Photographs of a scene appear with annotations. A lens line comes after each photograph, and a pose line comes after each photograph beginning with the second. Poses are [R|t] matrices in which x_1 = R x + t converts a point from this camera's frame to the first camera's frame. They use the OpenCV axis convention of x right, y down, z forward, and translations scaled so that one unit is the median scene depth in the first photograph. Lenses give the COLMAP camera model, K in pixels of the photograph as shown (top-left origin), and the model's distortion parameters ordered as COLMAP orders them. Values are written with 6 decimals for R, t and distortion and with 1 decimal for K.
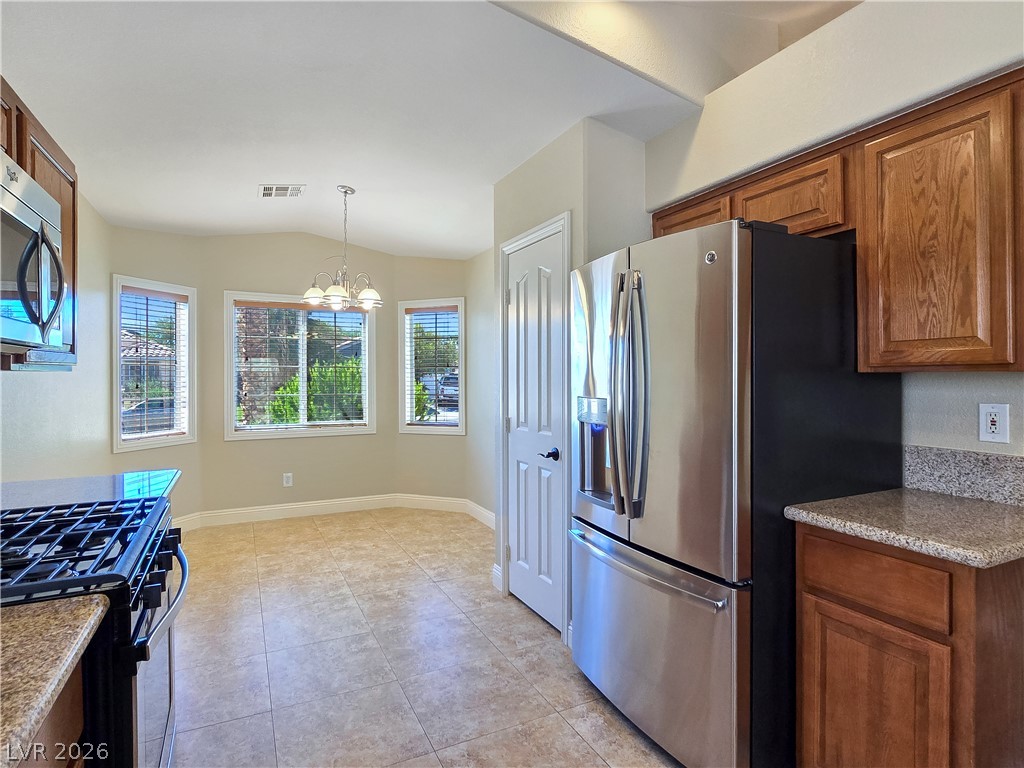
lens RADIAL K [[481.4, 0, 512.0], [0, 481.4, 384.0], [0, 0, 1]] dist [-0.001895, -0.000124]
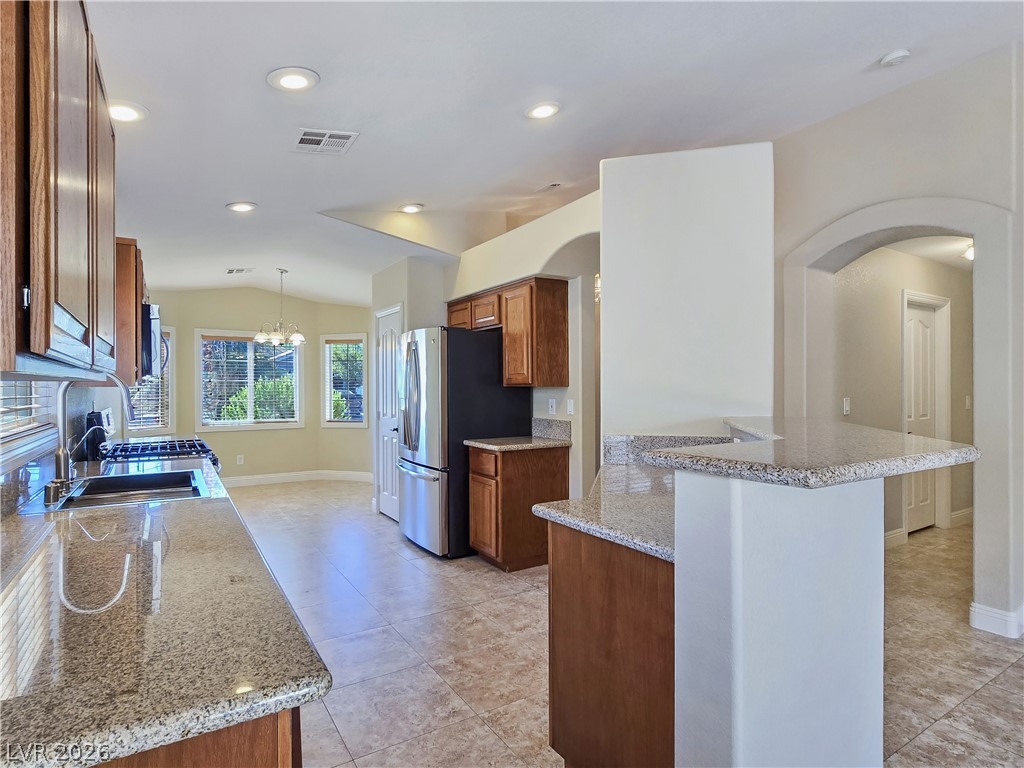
lens RADIAL K [[504.6, 0, 511.3], [0, 504.6, 396.3], [0, 0, 1]] dist [-0.000499, -0.000800]
pose [[0.995588, -0.001701, 0.093814, 0.253741], [0.001481, 0.999996, 0.002407, 0.009217], [-0.093817, -0.002258, 0.995587, -0.735564]]
